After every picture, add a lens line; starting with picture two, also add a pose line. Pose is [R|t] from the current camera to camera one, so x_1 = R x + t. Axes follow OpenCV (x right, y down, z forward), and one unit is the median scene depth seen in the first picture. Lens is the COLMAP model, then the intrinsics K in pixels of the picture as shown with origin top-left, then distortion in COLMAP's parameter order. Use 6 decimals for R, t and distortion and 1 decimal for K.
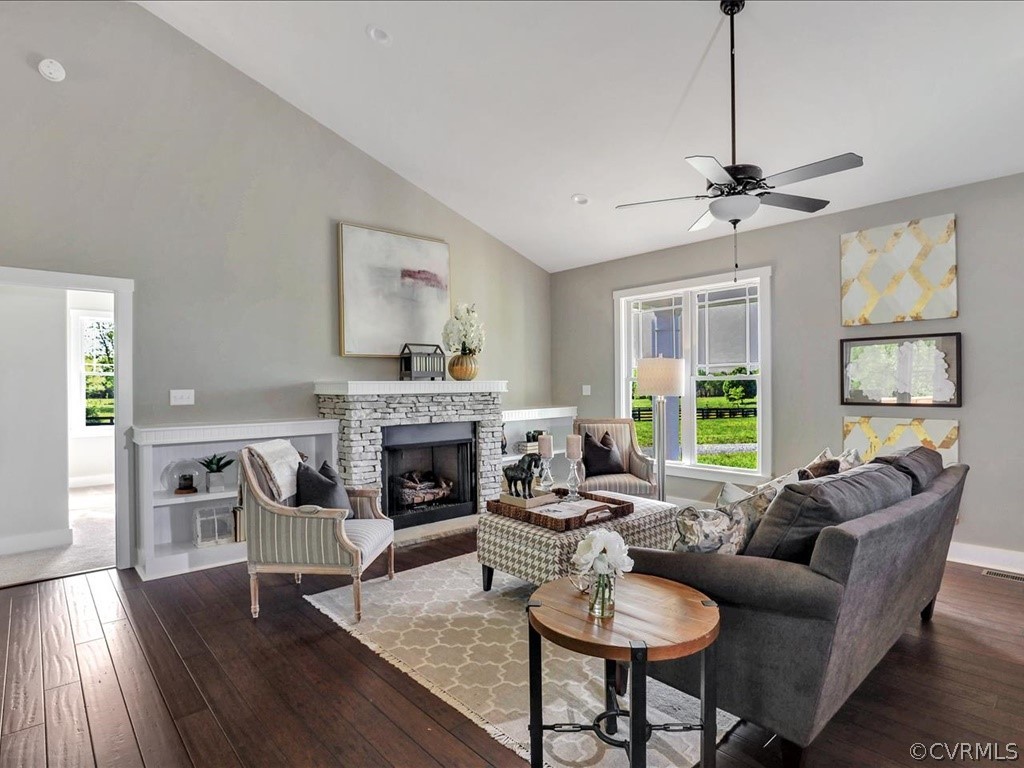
lens RADIAL K [[546.0, 0, 512.0], [0, 546.0, 384.0], [0, 0, 1]] dist [-0.021371, -0.000026]
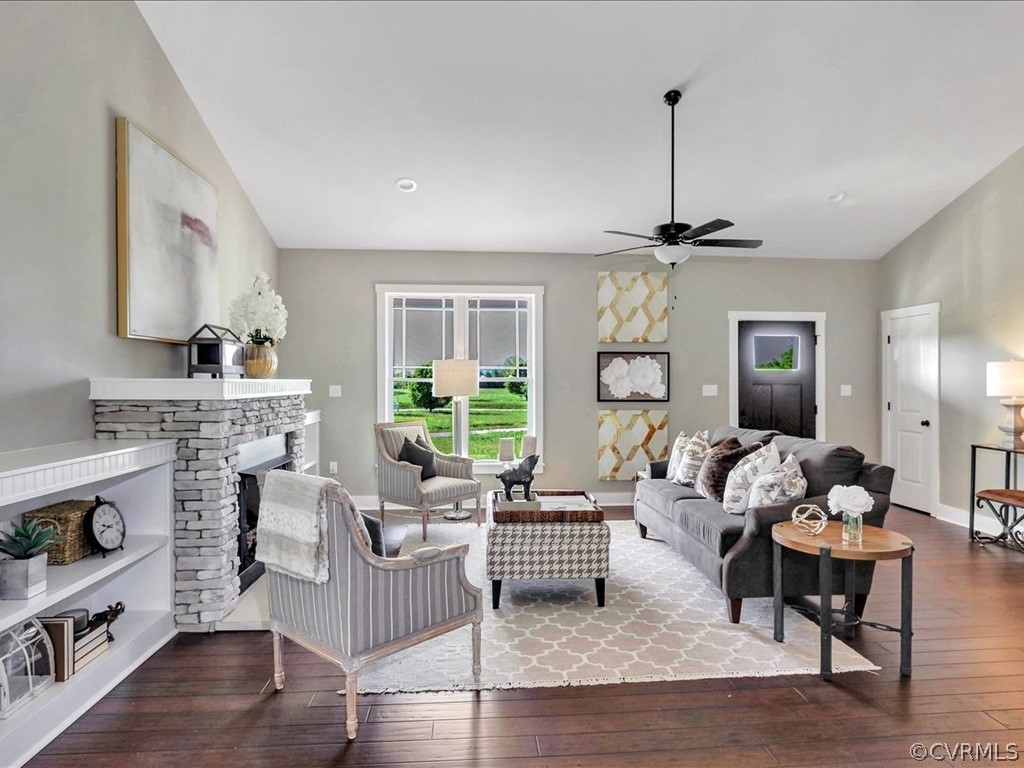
lens RADIAL K [[594.9, 0, 512.0], [0, 594.9, 384.0], [0, 0, 1]] dist [-0.006173, -0.000888]
pose [[0.611859, 0.005798, 0.790945, -0.593255], [-0.008327, 0.999965, -0.000888, -0.001922], [-0.790923, -0.006043, 0.611886, 0.255224]]
